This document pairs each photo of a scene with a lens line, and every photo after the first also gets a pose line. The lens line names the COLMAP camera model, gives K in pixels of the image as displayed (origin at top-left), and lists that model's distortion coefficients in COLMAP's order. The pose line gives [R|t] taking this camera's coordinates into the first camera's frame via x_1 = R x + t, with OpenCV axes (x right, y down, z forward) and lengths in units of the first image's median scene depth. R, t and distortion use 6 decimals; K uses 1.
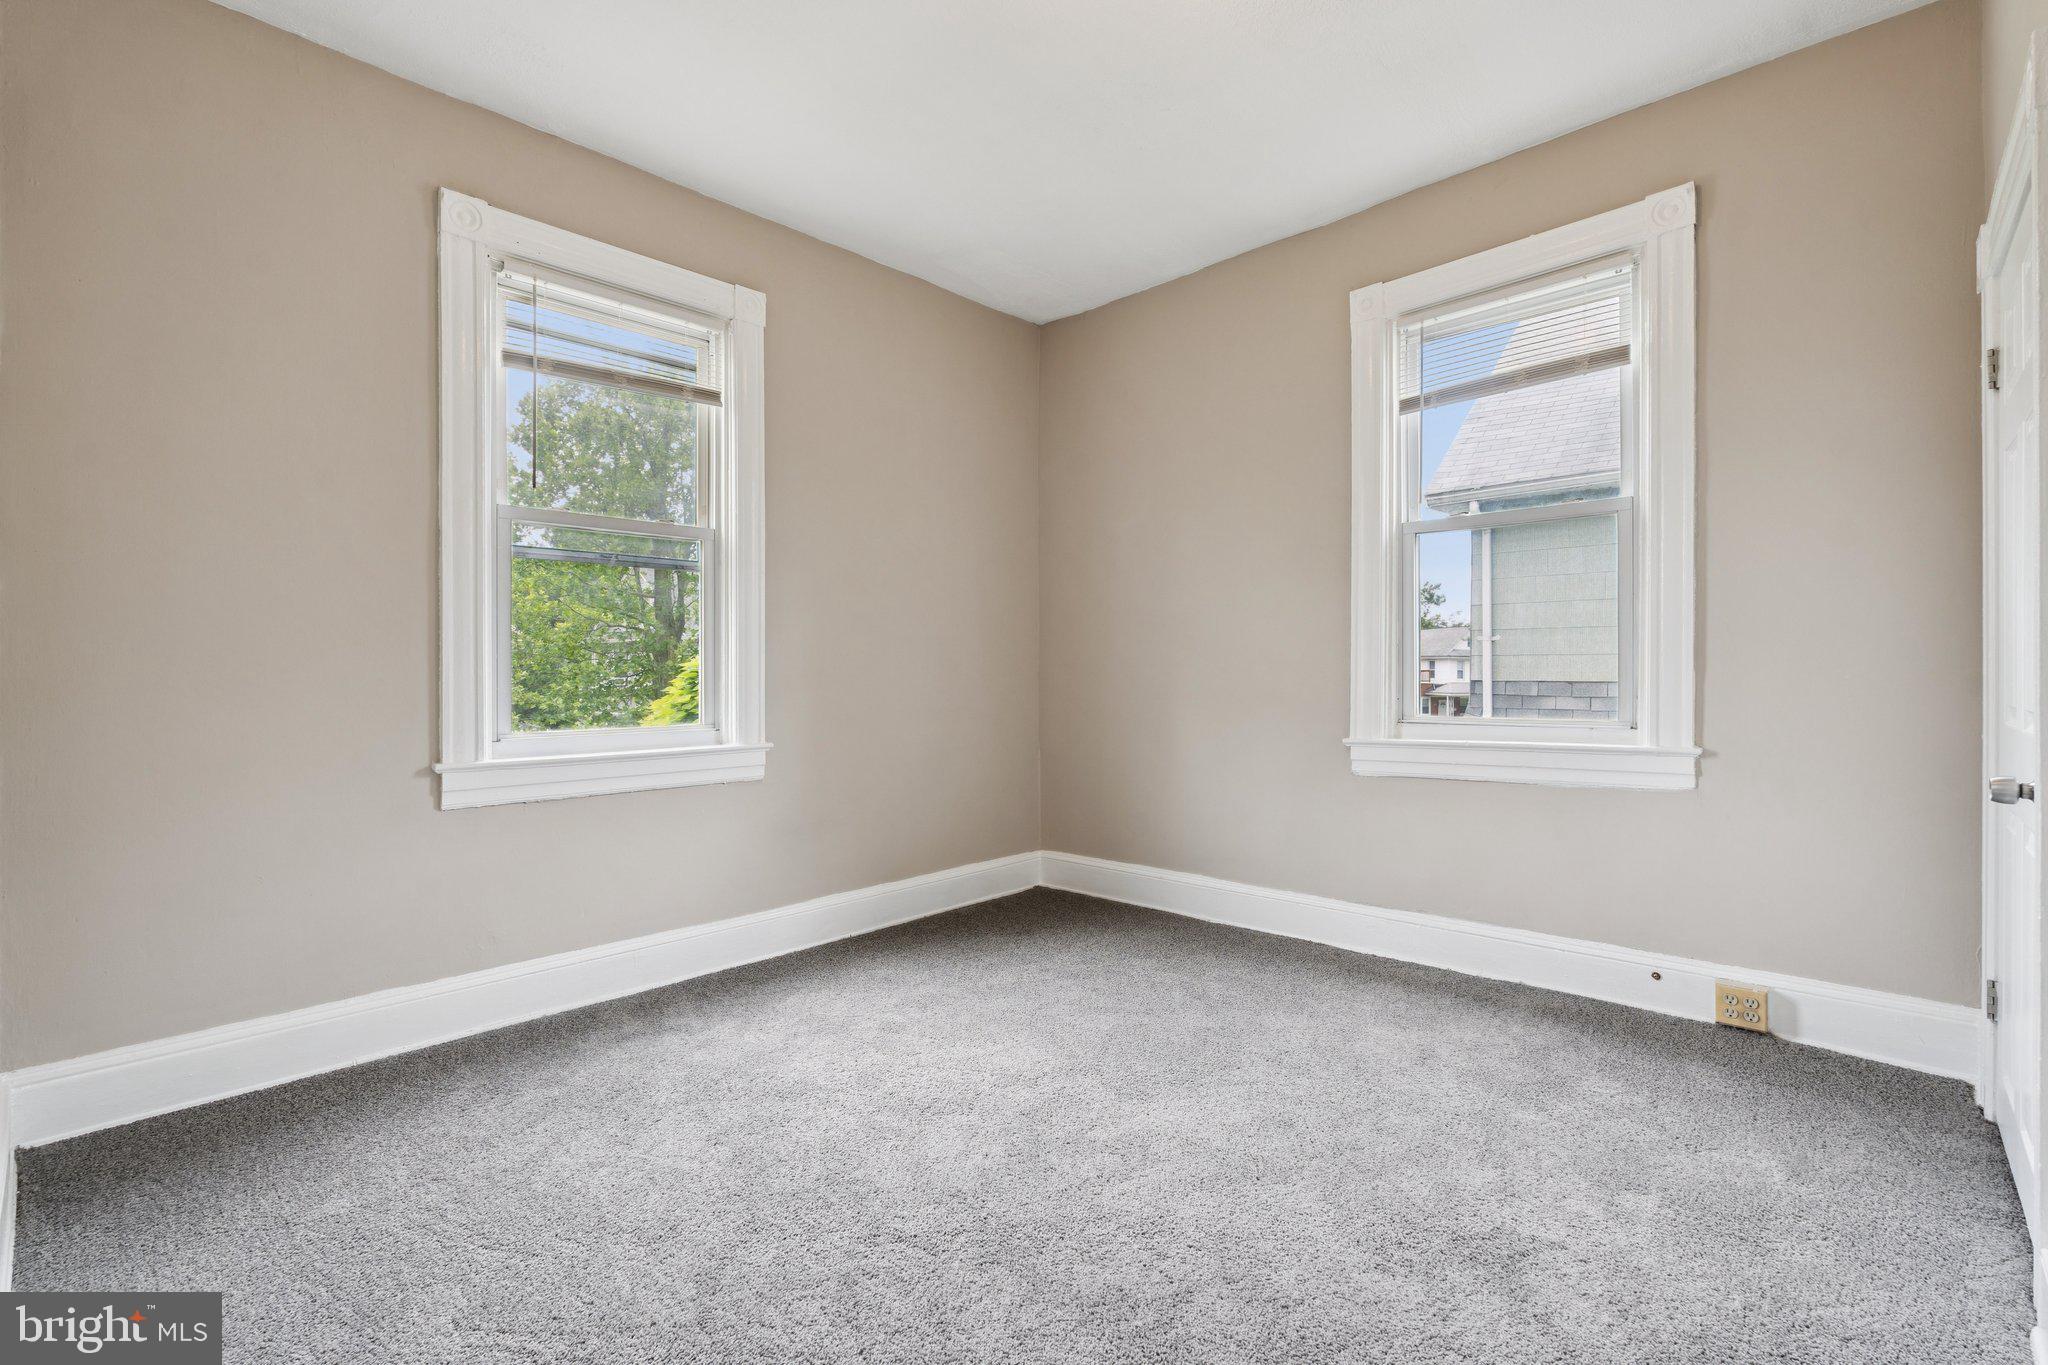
lens RADIAL K [[923.6, 0, 1011.2], [0, 923.6, 676.3], [0, 0, 1]] dist [0.000804, -0.000643]
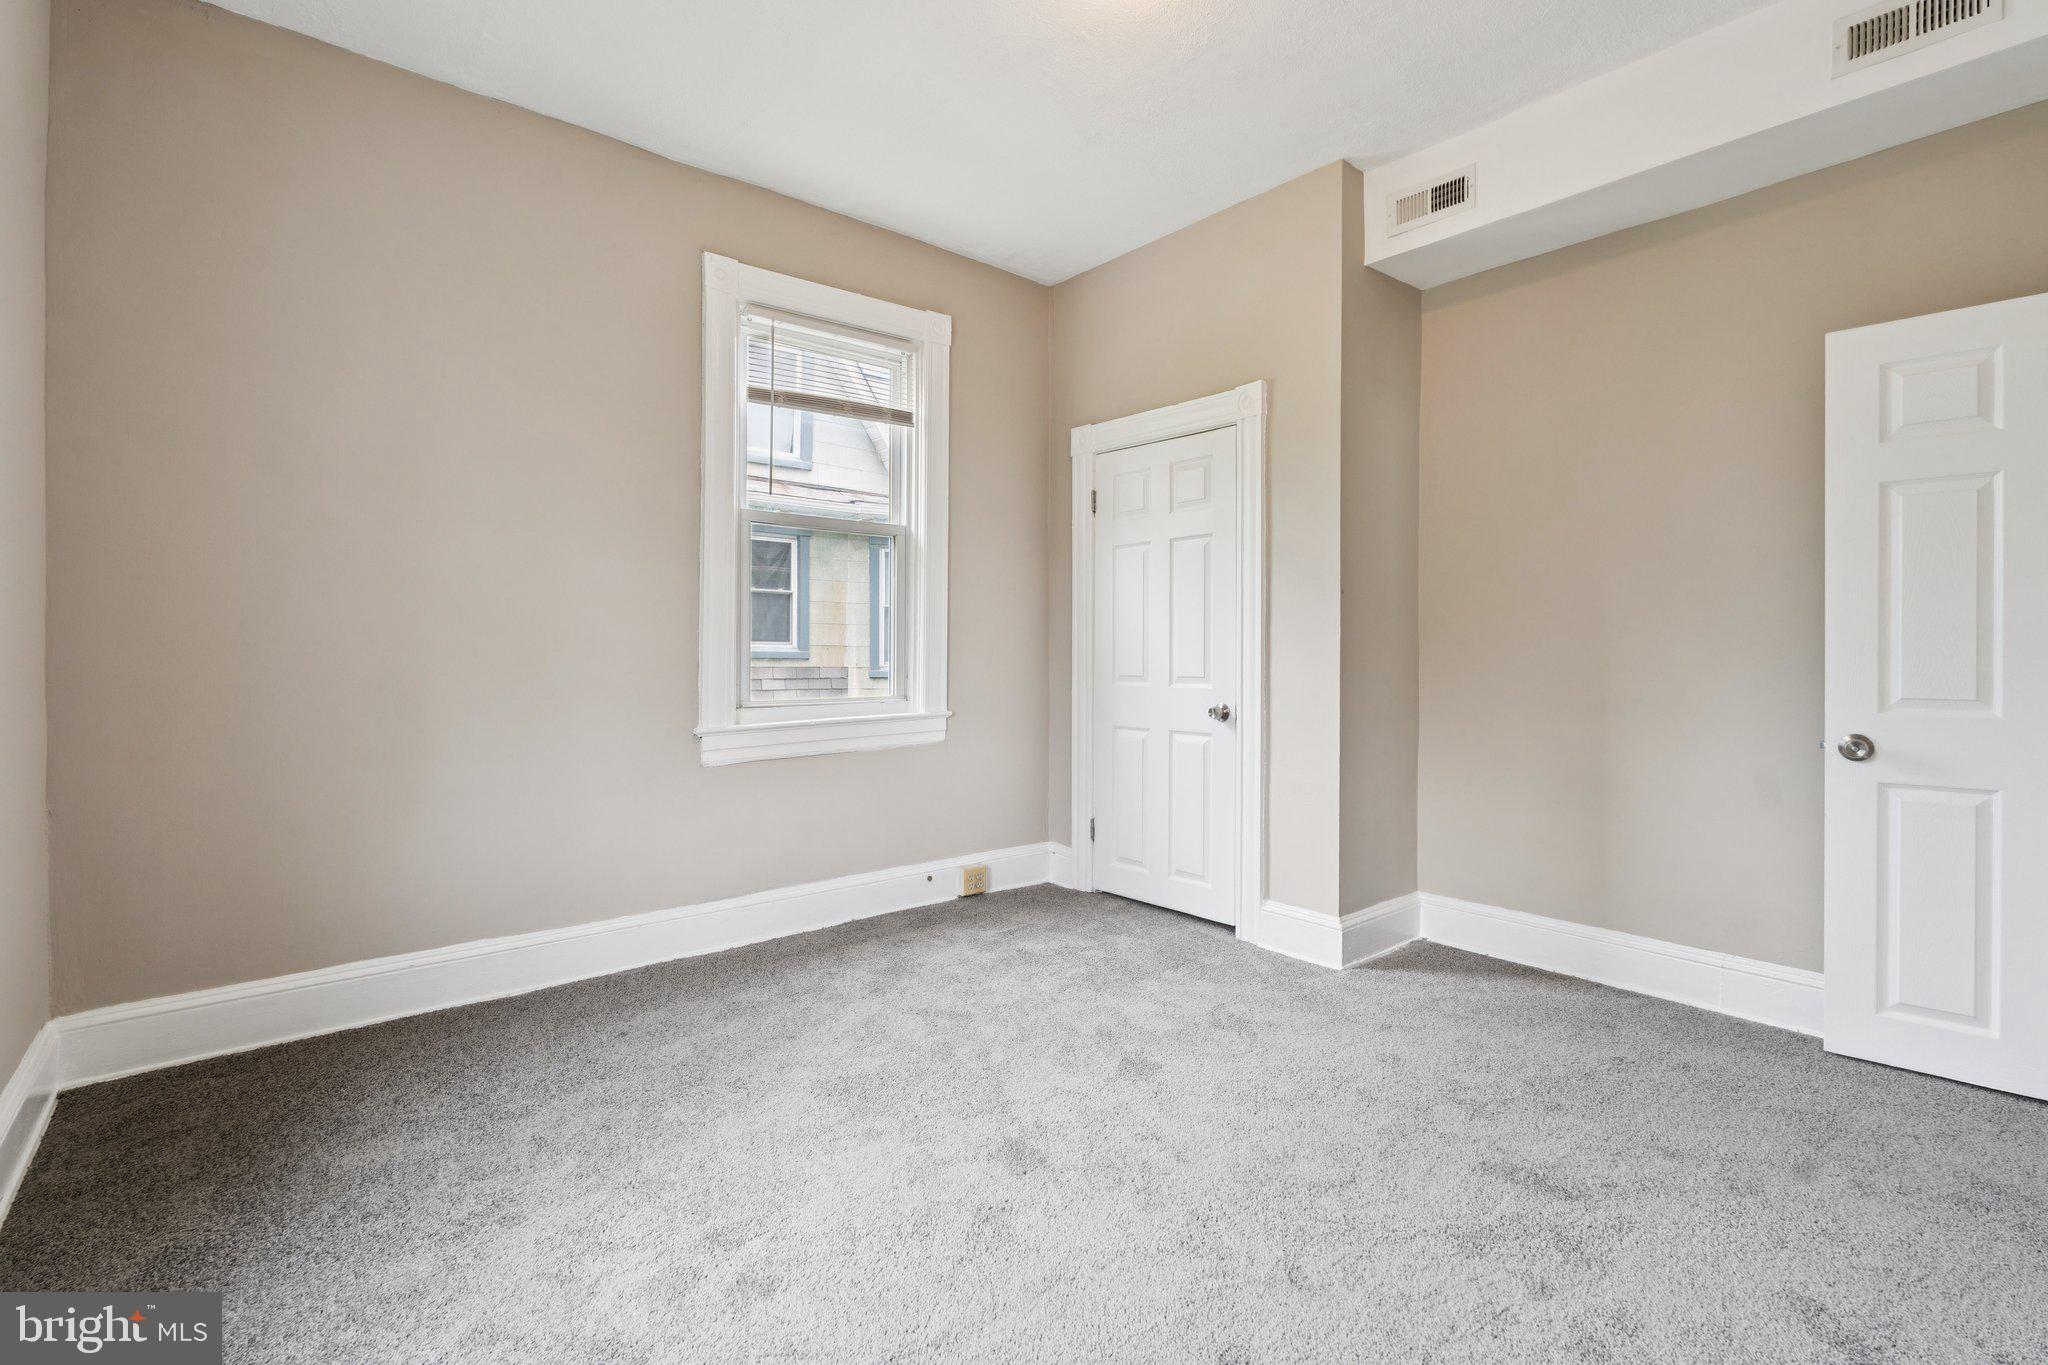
lens RADIAL K [[923.6, 0, 1020.7], [0, 923.6, 667.2], [0, 0, 1]] dist [0.000804, -0.000643]
pose [[0.104256, -0.003937, 0.994543, -0.620263], [0.005325, 0.999980, 0.003400, 0.005003], [-0.994536, 0.004941, 0.104275, 0.681907]]
